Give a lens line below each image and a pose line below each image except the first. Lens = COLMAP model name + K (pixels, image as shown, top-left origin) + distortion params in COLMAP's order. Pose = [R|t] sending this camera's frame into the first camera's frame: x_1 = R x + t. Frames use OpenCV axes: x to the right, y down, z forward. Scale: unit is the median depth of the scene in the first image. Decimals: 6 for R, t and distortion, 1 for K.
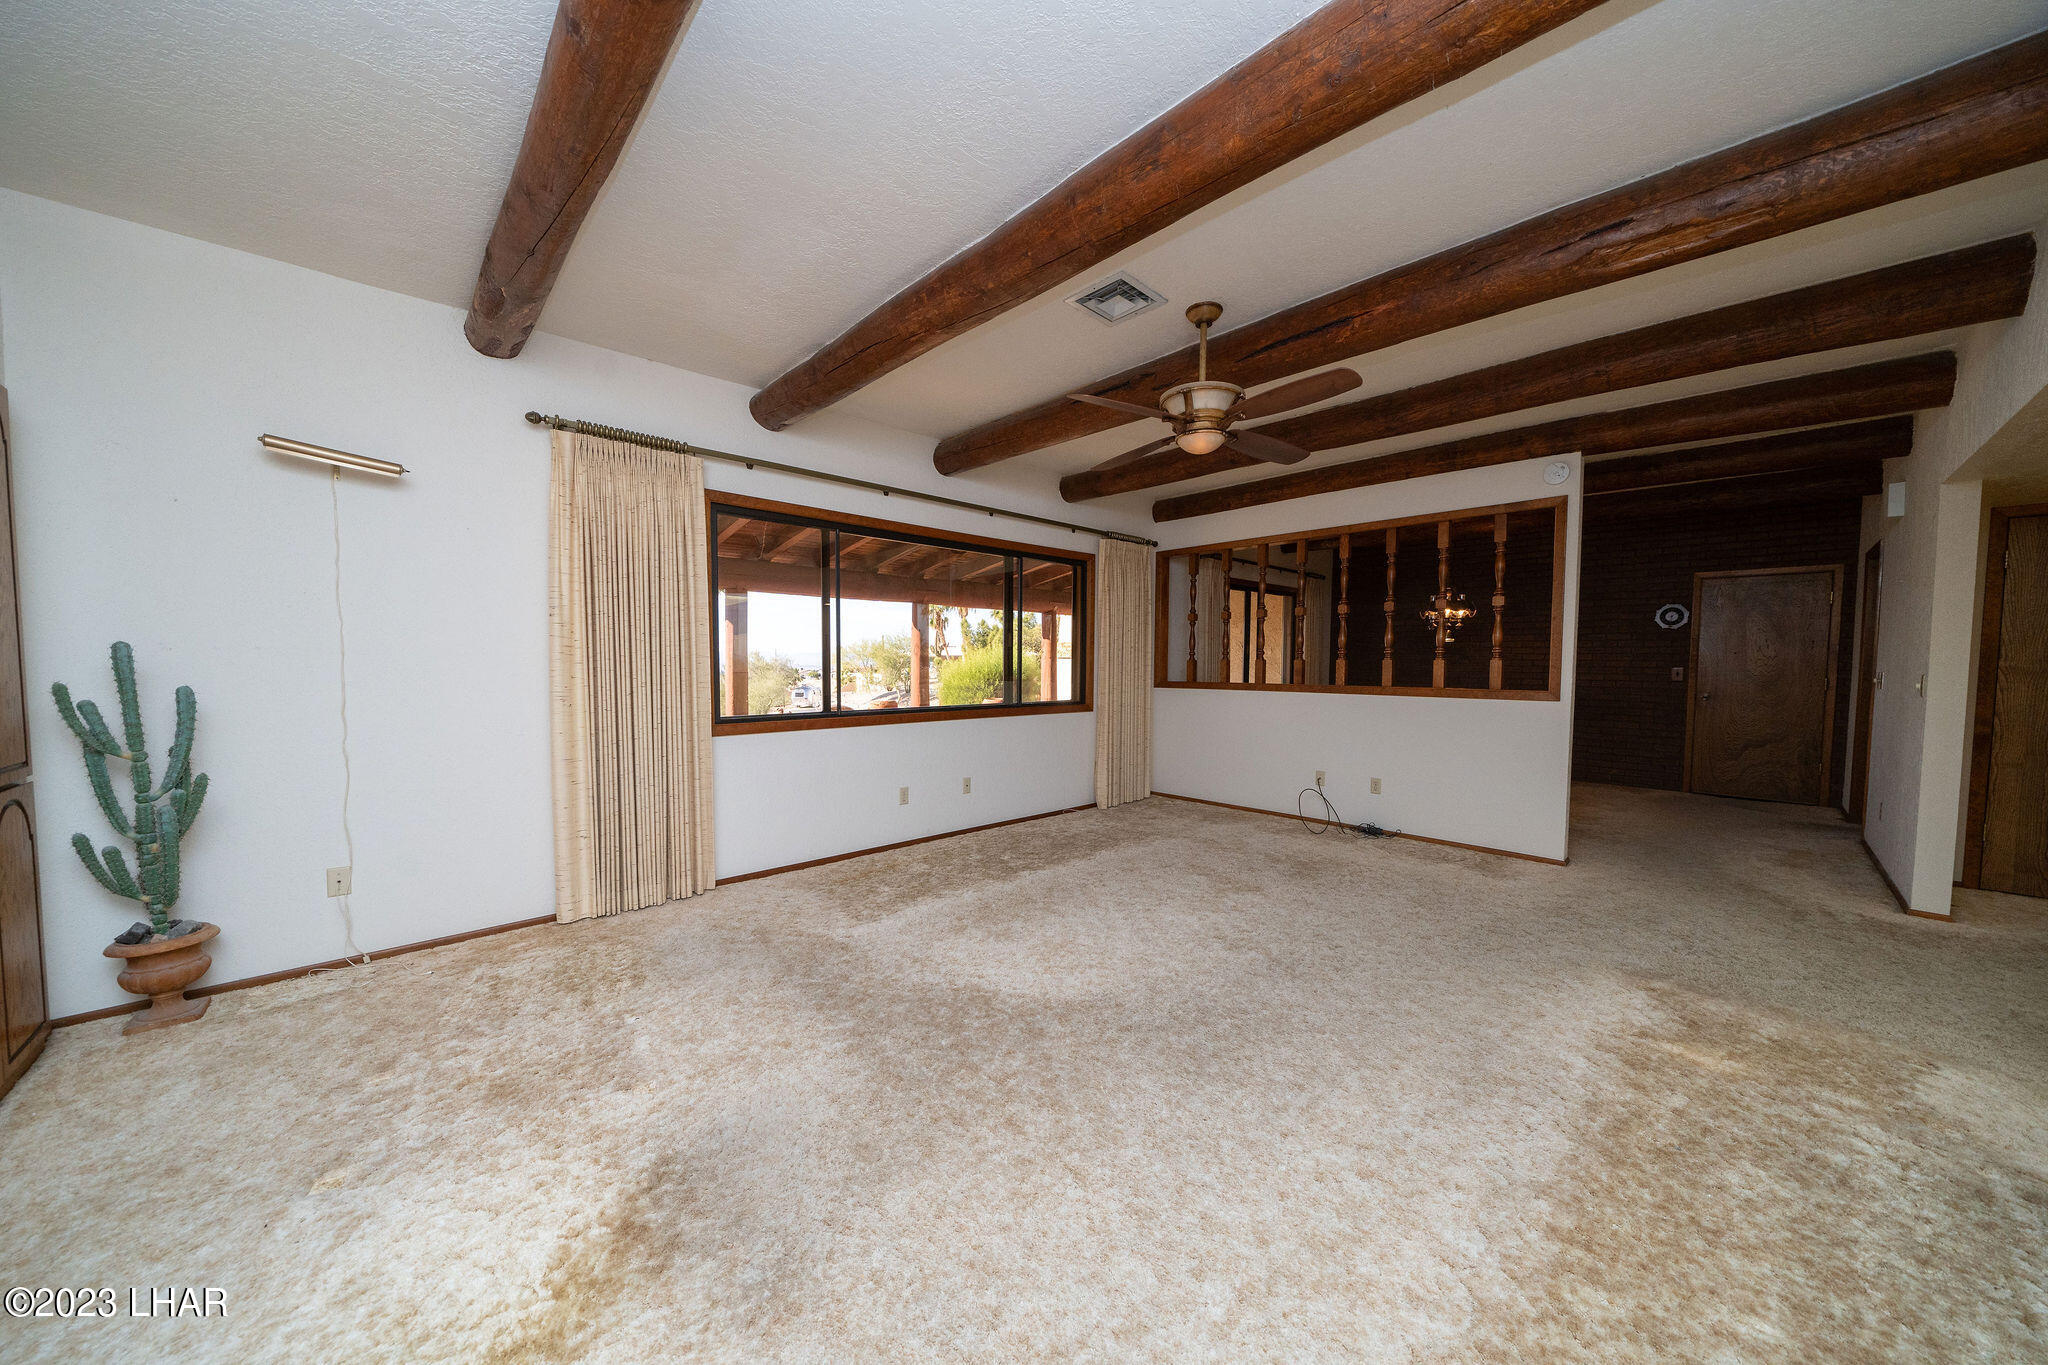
lens RADIAL K [[686.4, 0, 1024.0], [0, 686.4, 682.5], [0, 0, 1]] dist [-0.011173, 0.000093]
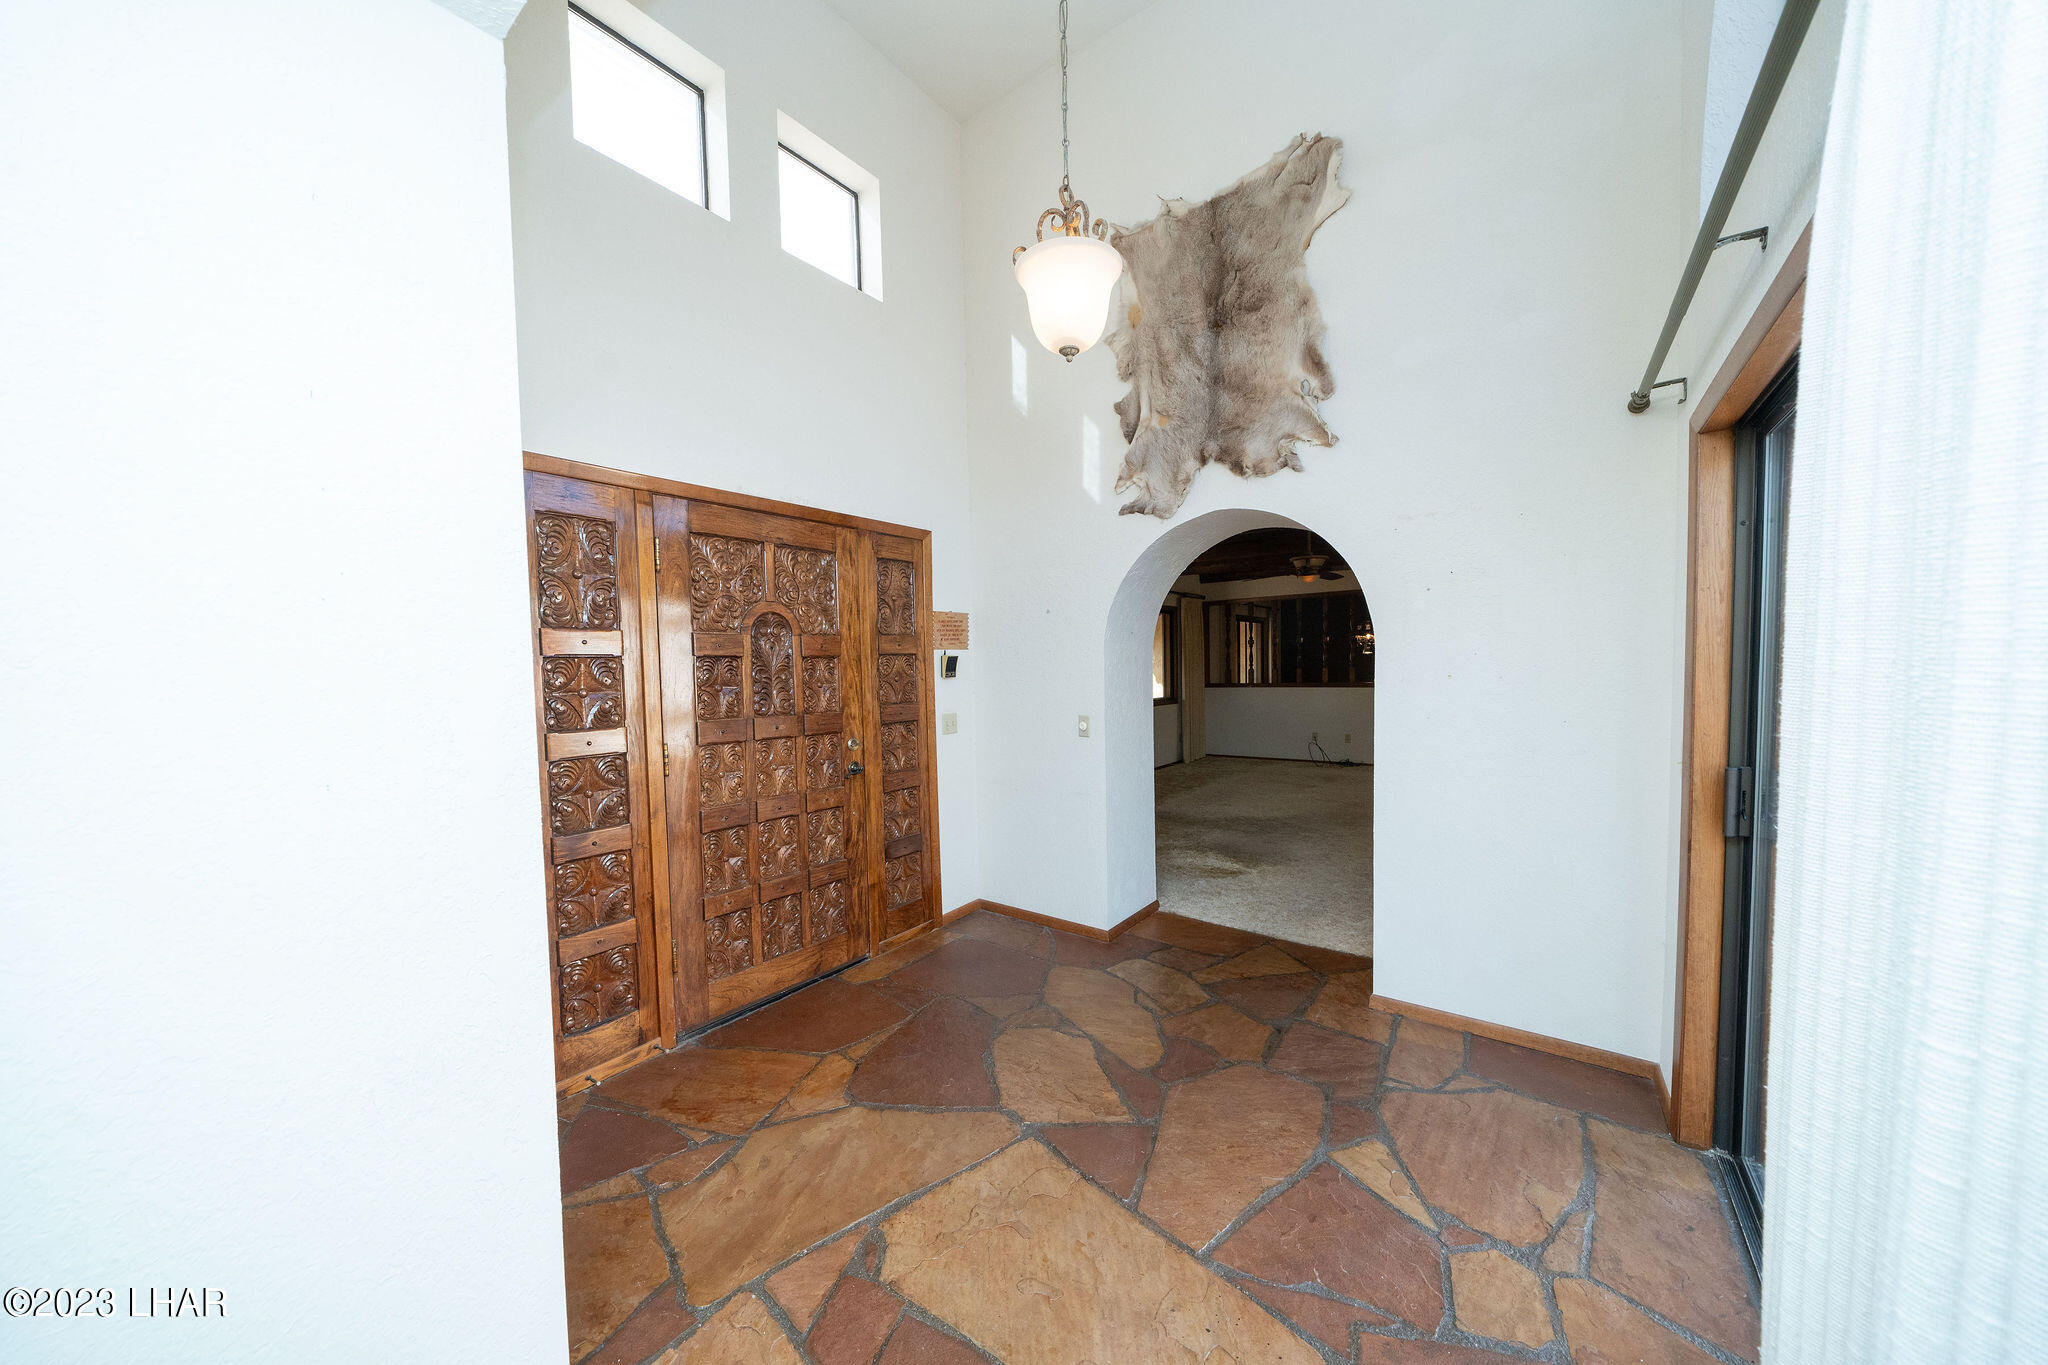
lens RADIAL K [[686.4, 0, 1024.0], [0, 686.4, 682.5], [0, 0, 1]] dist [-0.011173, 0.000093]
pose [[0.985645, -0.032511, 0.165673, -0.496570], [0.033496, 0.999434, -0.003153, -0.013823], [-0.165477, 0.008657, 0.986176, -0.505604]]
